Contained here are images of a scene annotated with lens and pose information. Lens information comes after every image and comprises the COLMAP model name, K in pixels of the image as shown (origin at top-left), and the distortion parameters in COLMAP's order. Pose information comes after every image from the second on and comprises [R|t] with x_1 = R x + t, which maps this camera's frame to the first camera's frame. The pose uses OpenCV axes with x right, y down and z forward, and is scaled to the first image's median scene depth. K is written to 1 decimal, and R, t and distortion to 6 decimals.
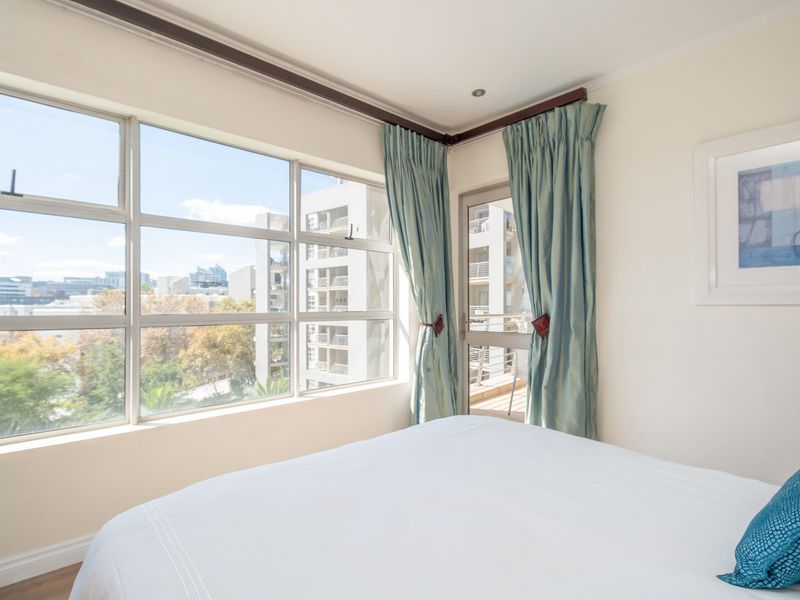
lens RADIAL K [[413.4, 0, 417.5], [0, 413.4, 301.6], [0, 0, 1]] dist [0.016800, -0.009579]
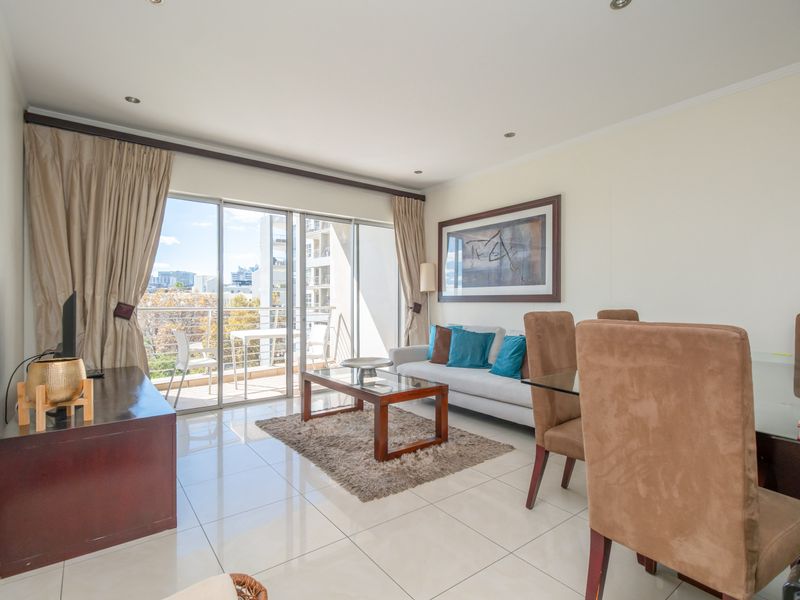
lens RADIAL K [[413.4, 0, 399.7], [0, 413.4, 296.6], [0, 0, 1]] dist [0.016800, -0.009579]
pose [[0.992525, 0.002724, -0.122011, 0.100804], [-0.003731, 0.999961, -0.008024, 0.001054], [0.121984, 0.008419, 0.992496, -0.009839]]
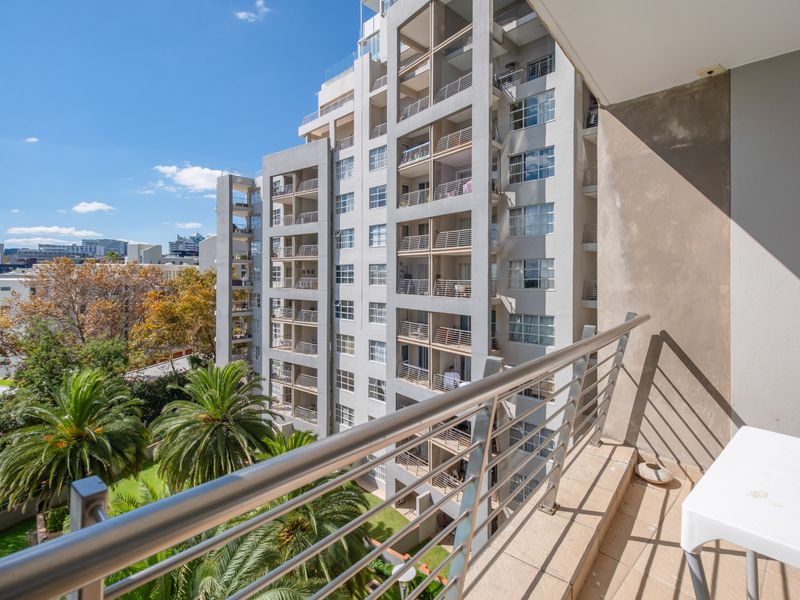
lens RADIAL K [[413.4, 0, 404.4], [0, 413.4, 268.4], [0, 0, 1]] dist [0.016800, -0.009579]
pose [[0.999910, 0.009412, 0.009573, 0.016068], [-0.009306, 0.999896, -0.010979, -0.002144], [-0.009675, 0.010889, 0.999894, 0.087669]]
